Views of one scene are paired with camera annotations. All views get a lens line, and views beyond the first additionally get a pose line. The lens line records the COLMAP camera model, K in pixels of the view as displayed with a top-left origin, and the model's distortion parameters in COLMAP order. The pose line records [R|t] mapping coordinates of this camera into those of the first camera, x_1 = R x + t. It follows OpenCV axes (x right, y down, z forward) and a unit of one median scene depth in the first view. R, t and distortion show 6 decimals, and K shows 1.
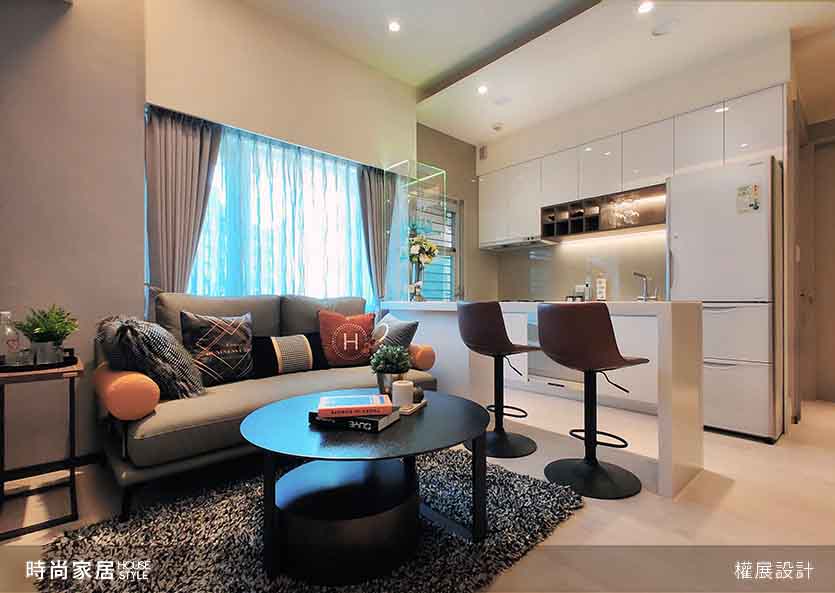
lens RADIAL K [[397.8, 0, 420.5], [0, 397.8, 300.3], [0, 0, 1]] dist [-0.000287, -0.000088]
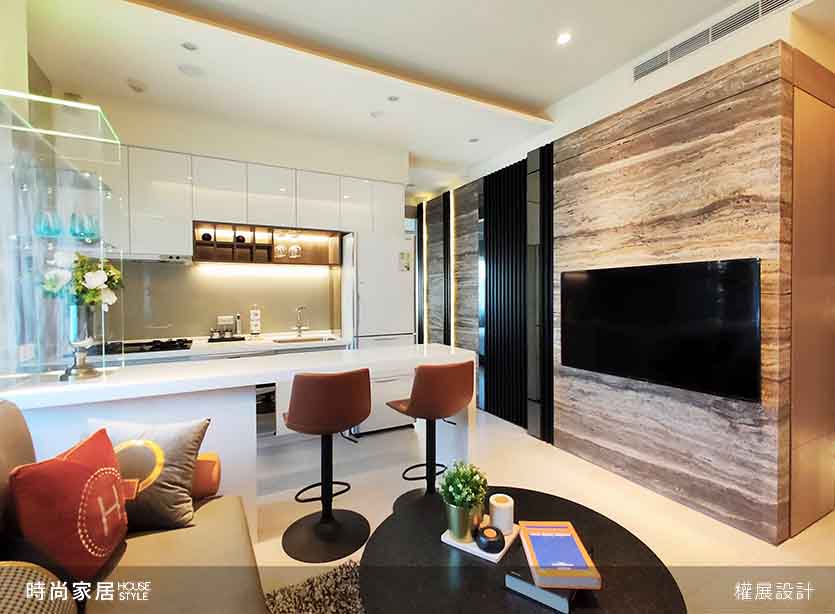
lens RADIAL K [[397.0, 0, 419.0], [0, 397.0, 293.4], [0, 0, 1]] dist [0.000404, 0.000173]
pose [[0.253744, -0.001331, 0.967271, -0.361528], [-0.001884, 0.999996, 0.001870, -0.099552], [-0.967270, -0.002297, 0.253740, 0.405615]]
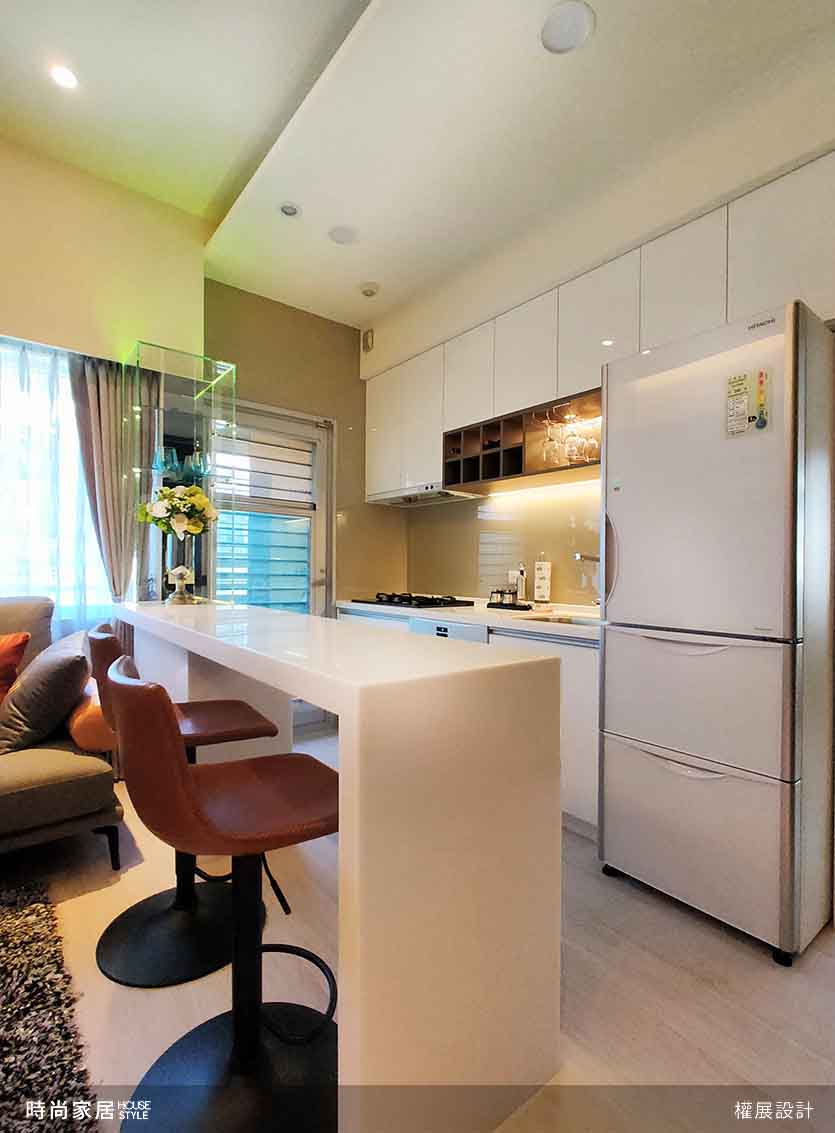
lens RADIAL K [[538.8, 0, 417.5], [0, 538.8, 566.5], [0, 0, 1]] dist [0.000404, 0.000173]
pose [[0.997956, 0.011895, -0.062789, 0.341045], [-0.011833, 0.999929, 0.001348, -0.048278], [0.062800, -0.000602, 0.998026, 0.258221]]
